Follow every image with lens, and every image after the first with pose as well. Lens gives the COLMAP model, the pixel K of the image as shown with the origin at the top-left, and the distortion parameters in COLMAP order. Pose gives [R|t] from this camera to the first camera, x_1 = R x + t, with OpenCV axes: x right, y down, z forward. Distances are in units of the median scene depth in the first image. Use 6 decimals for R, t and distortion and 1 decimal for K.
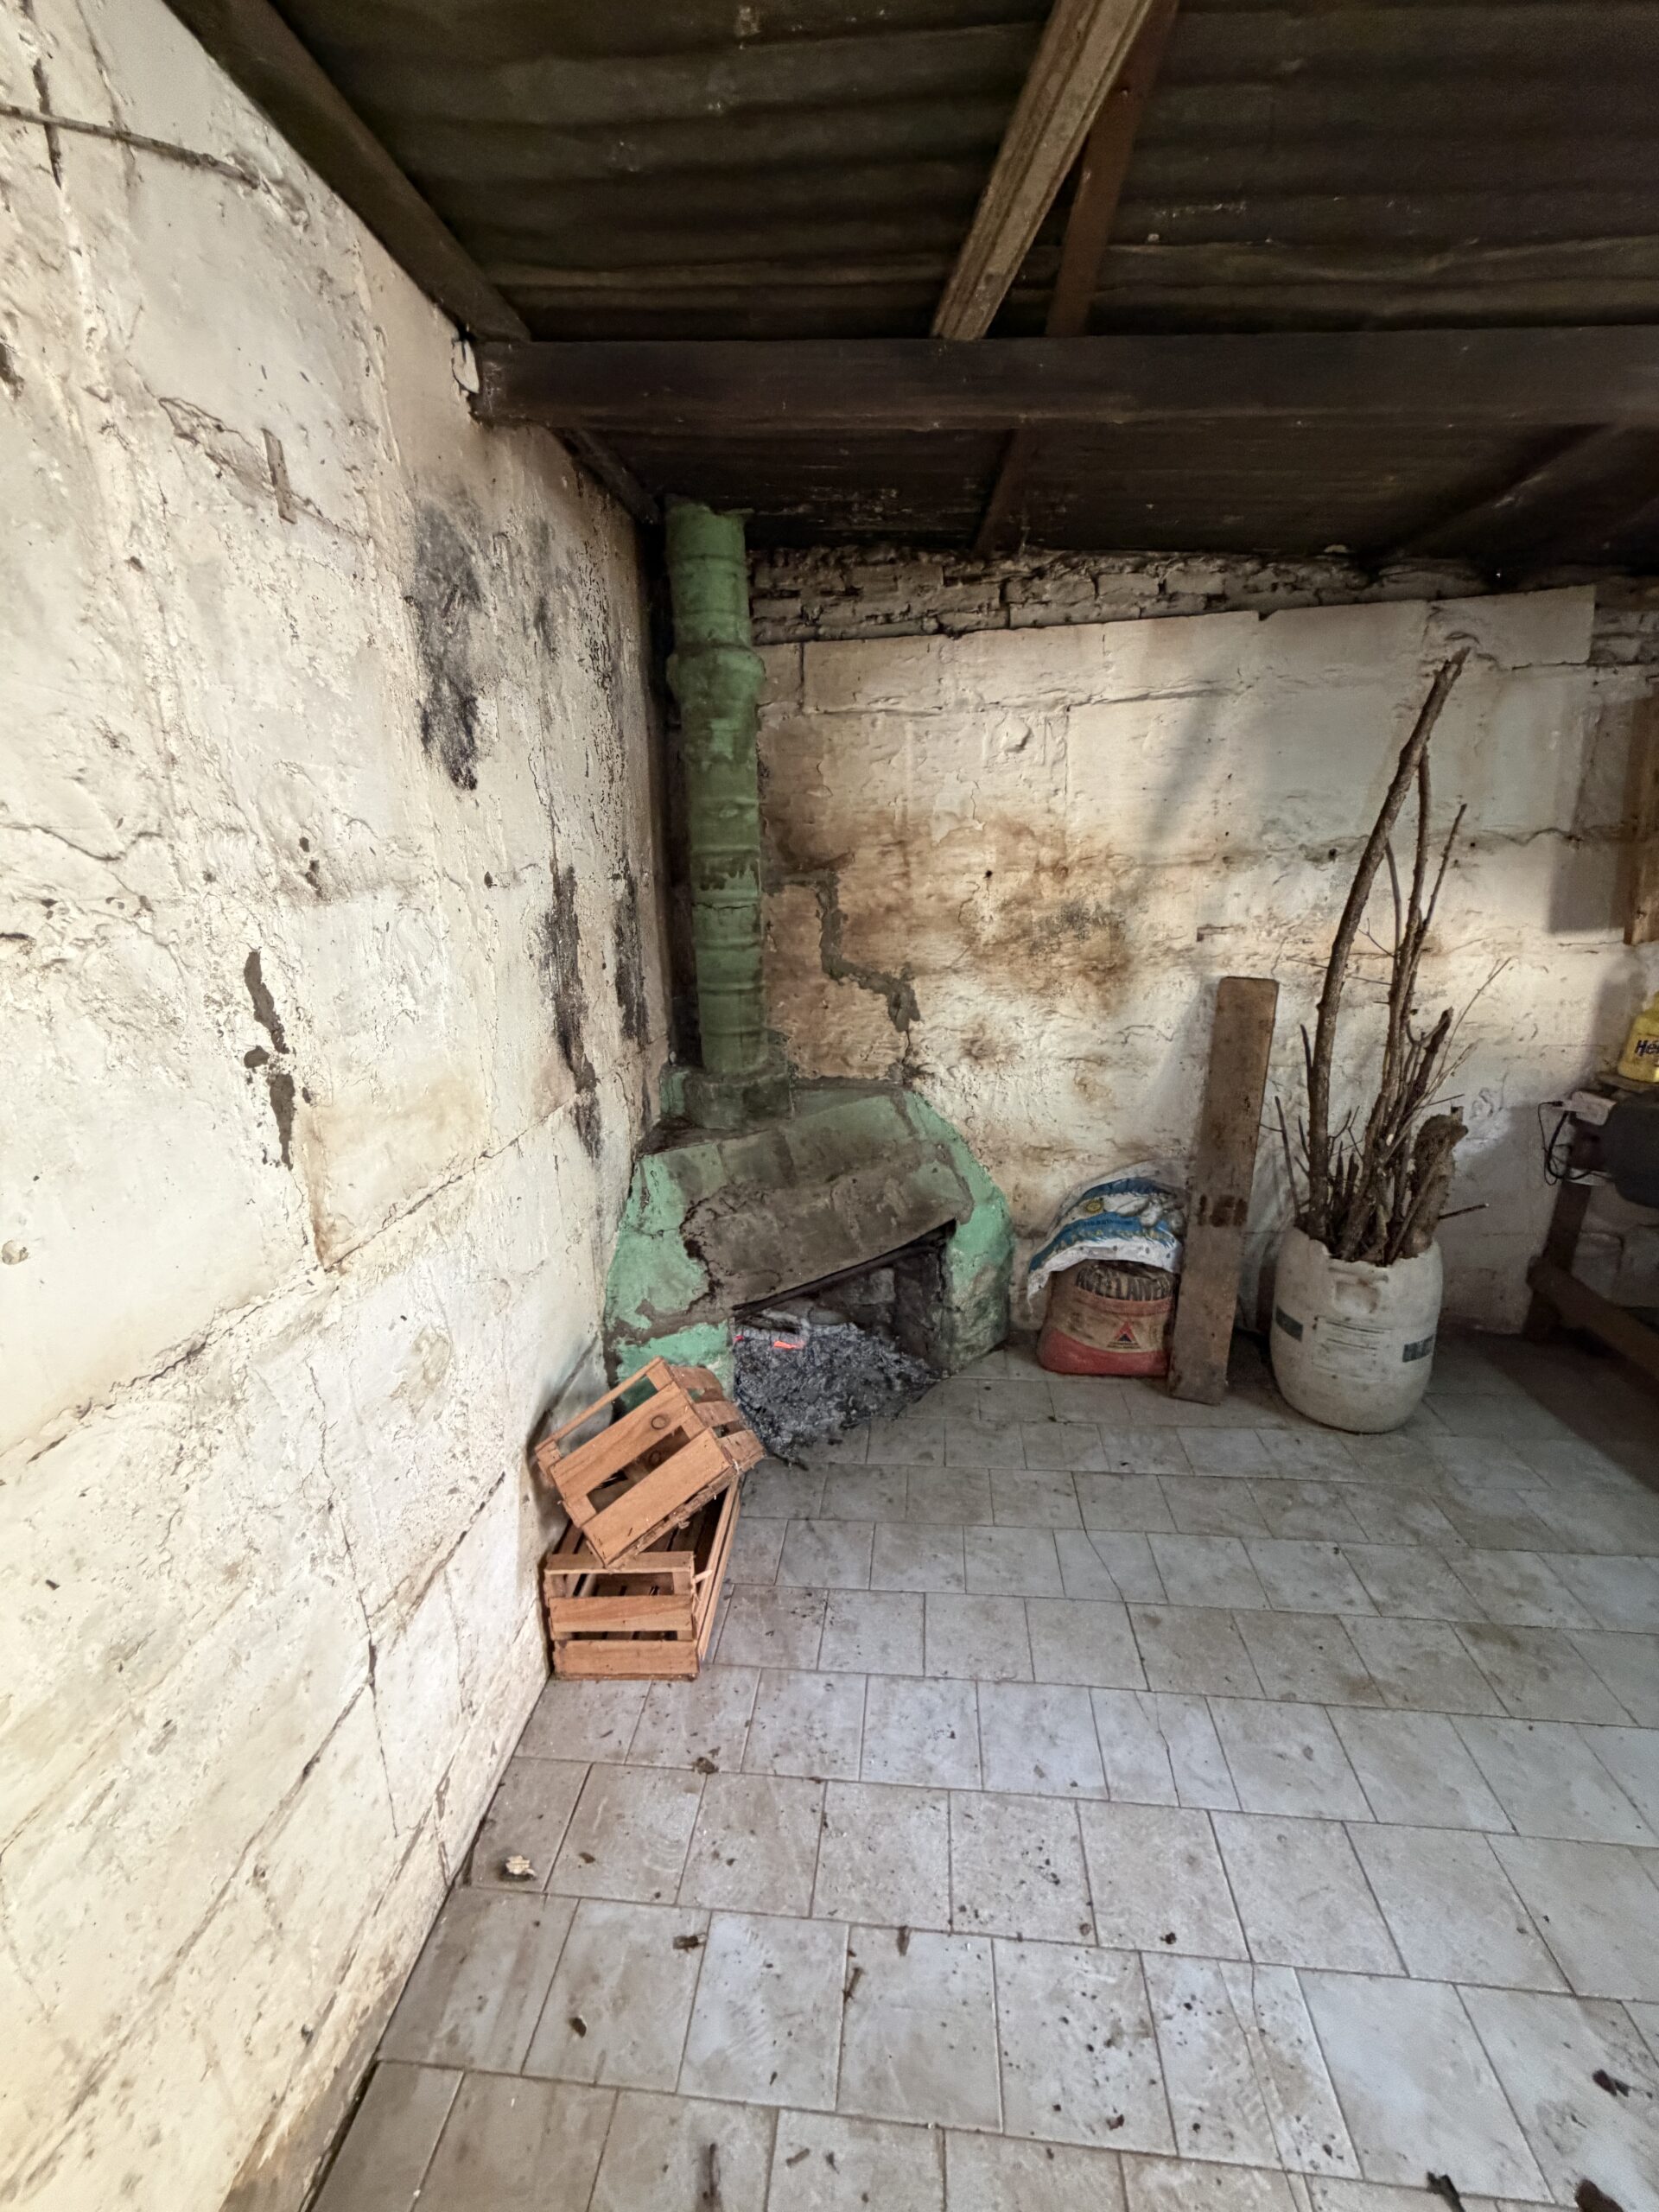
lens RADIAL K [[895.0, 0, 826.0], [0, 895.0, 1104.5], [0, 0, 1]] dist [-0.002847, 0.000006]
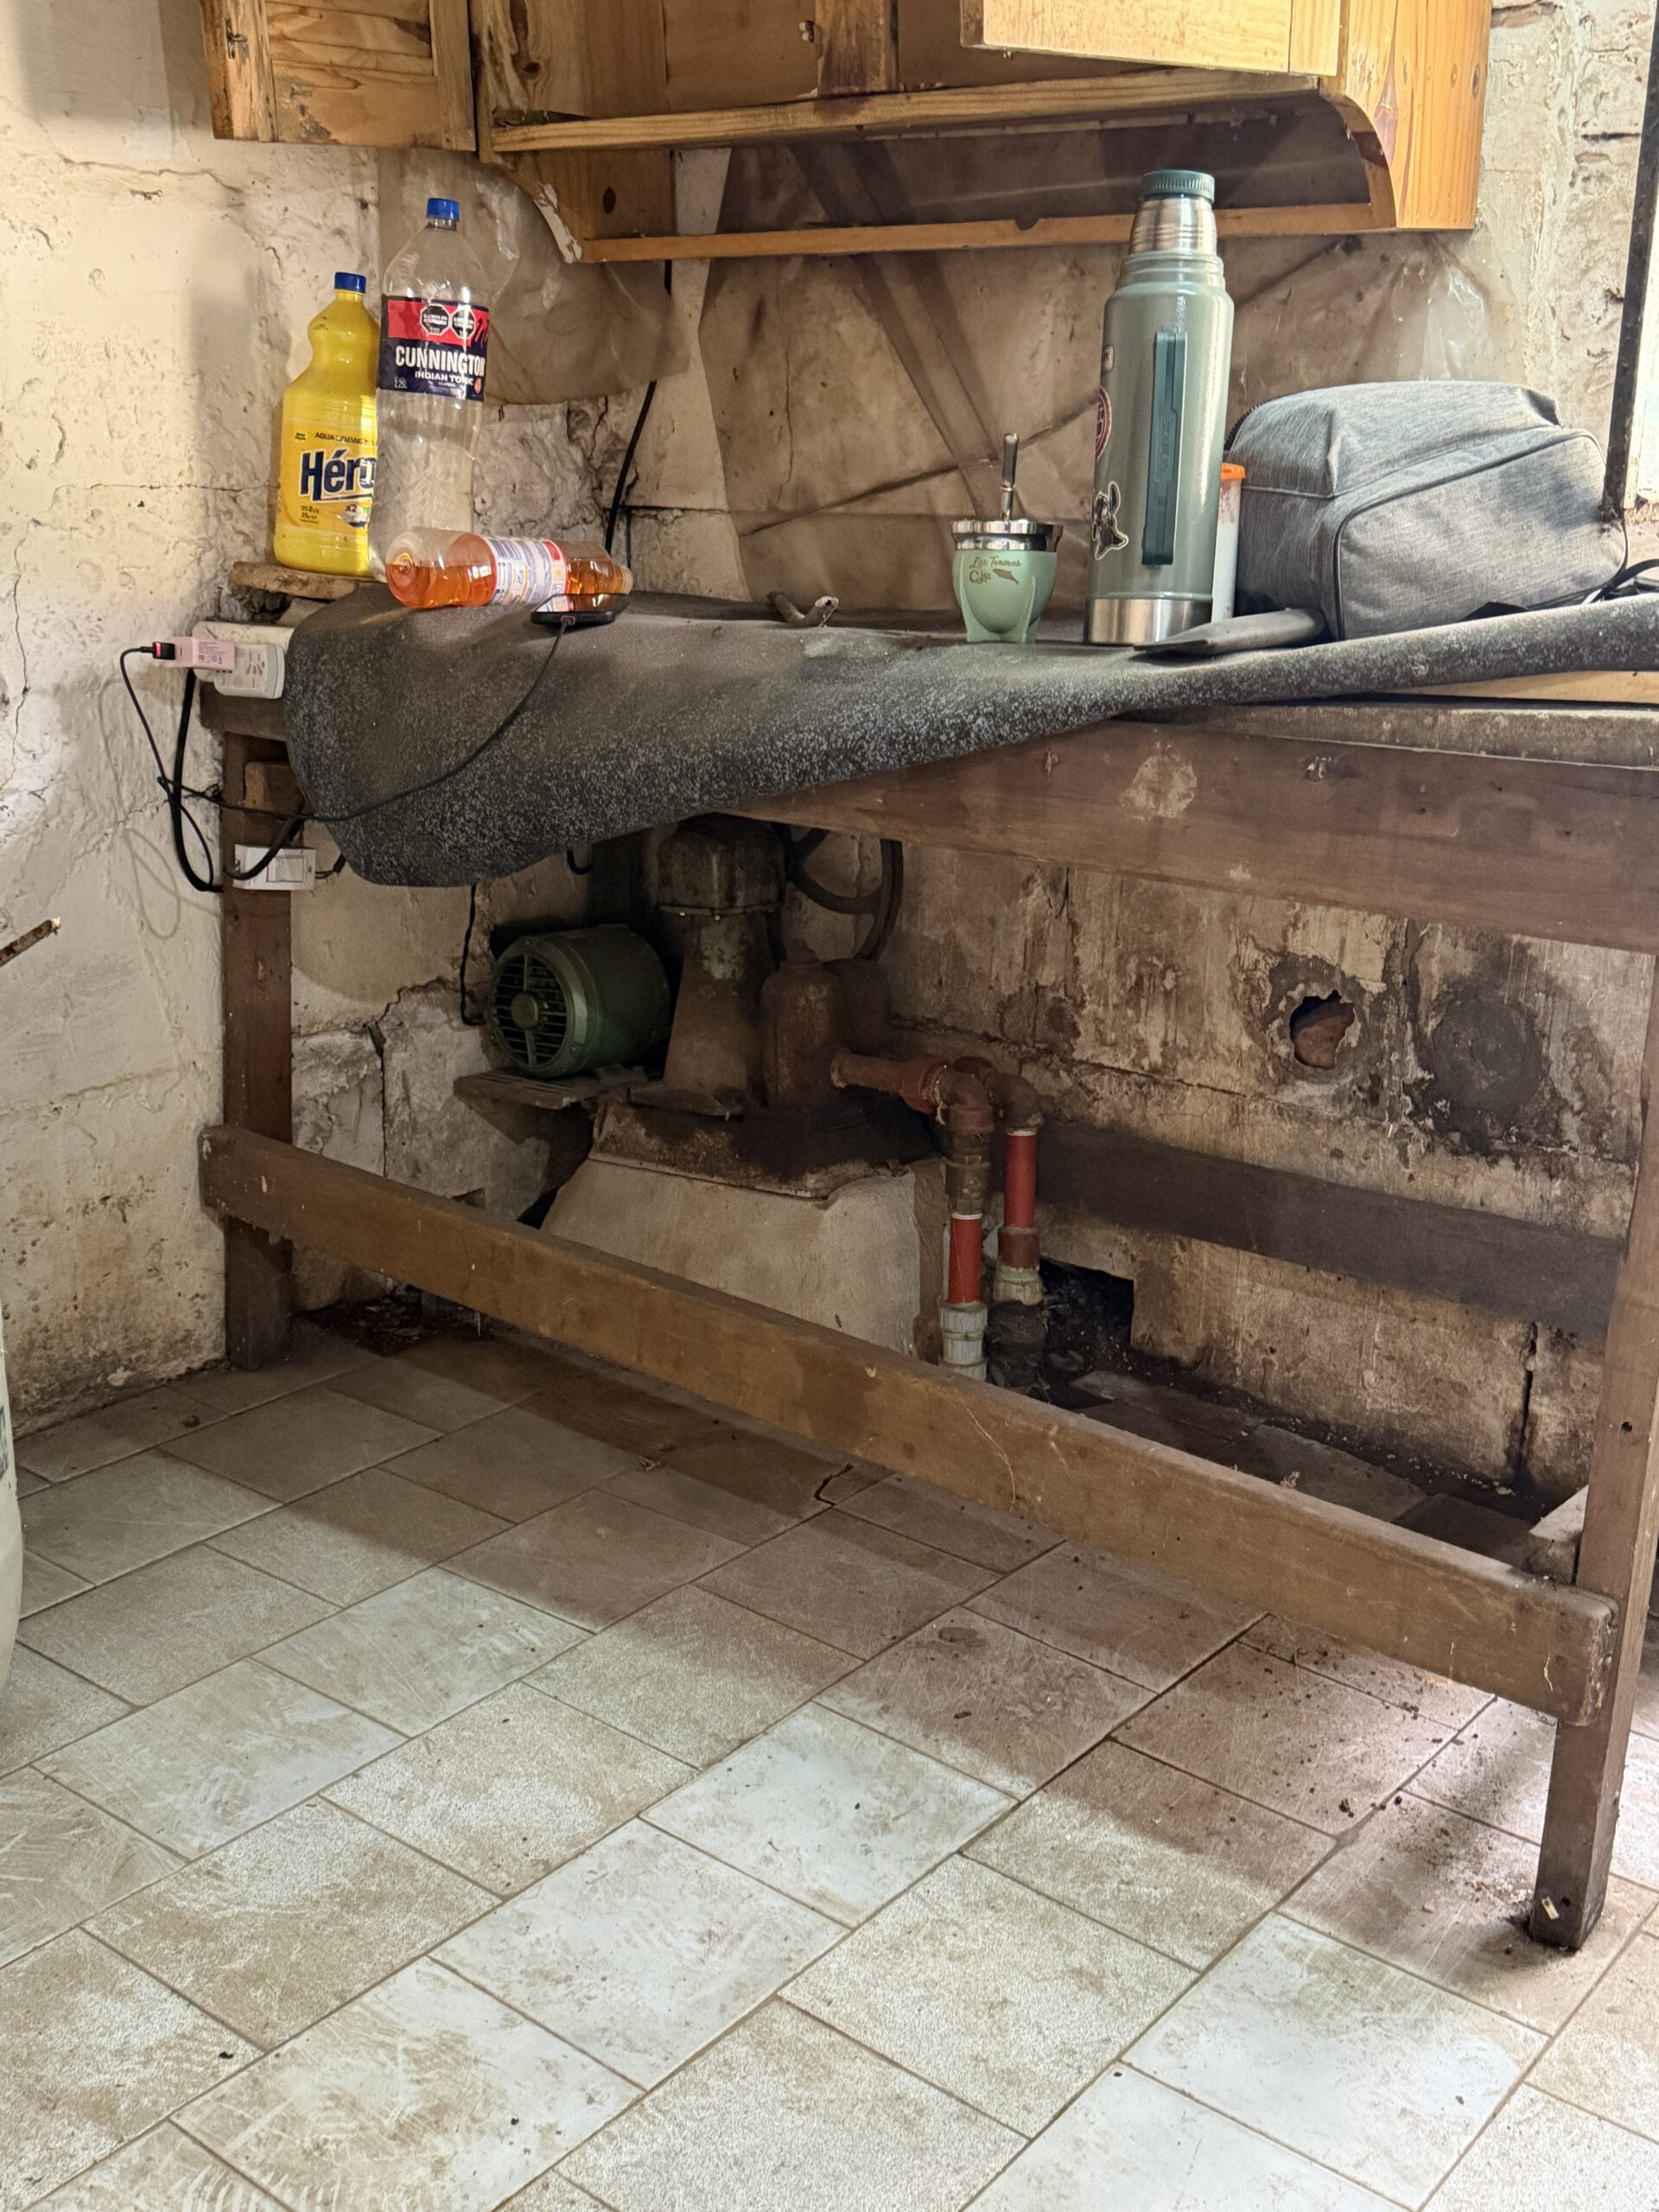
lens RADIAL K [[2319.6, 0, 822.0], [0, 2319.6, 1085.0], [0, 0, 1]] dist [0.043460, 0.000000]
pose [[0.553689, -0.193150, 0.810013, 0.220900], [0.185057, 0.976944, 0.106459, 0.118105], [-0.811900, 0.090953, 0.576667, 0.319798]]
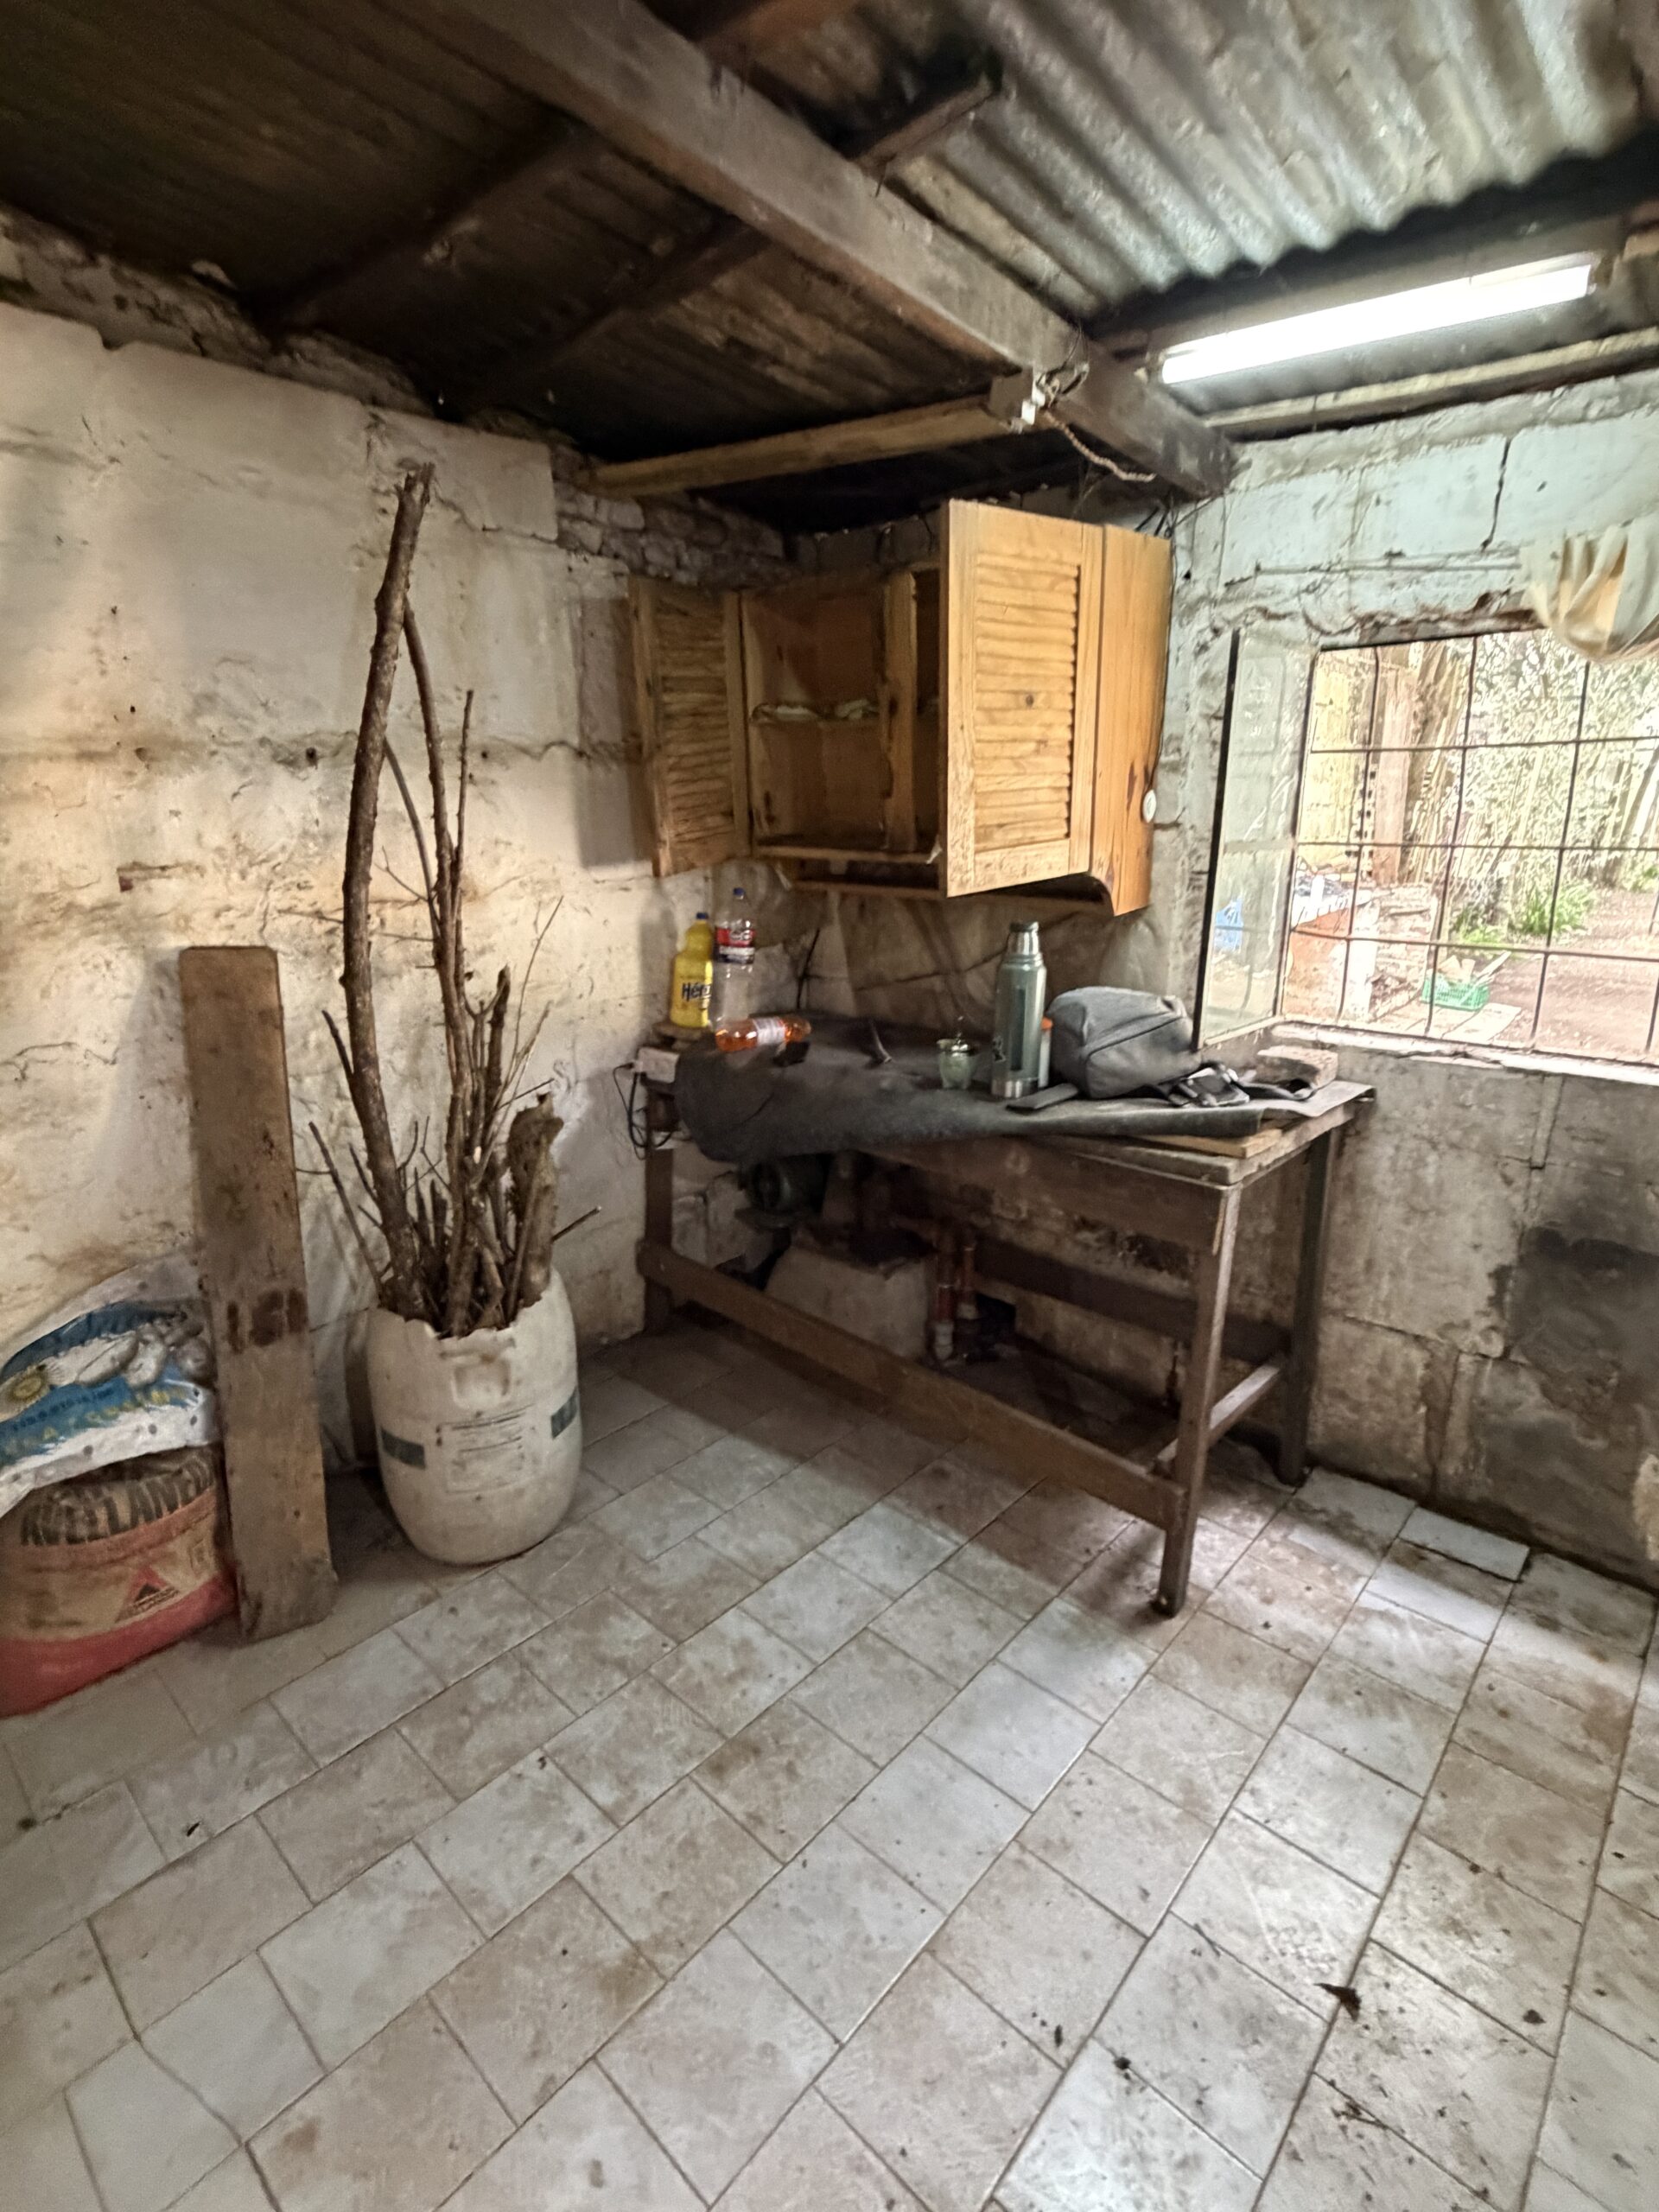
lens RADIAL K [[1092.8, 0, 825.0], [0, 1092.8, 1096.1], [0, 0, 1]] dist [0.002466, 0.001211]
pose [[0.600980, -0.177570, 0.779289, 0.111138], [0.184077, 0.979548, 0.081244, -0.024269], [-0.777778, 0.094623, 0.621376, 0.210965]]
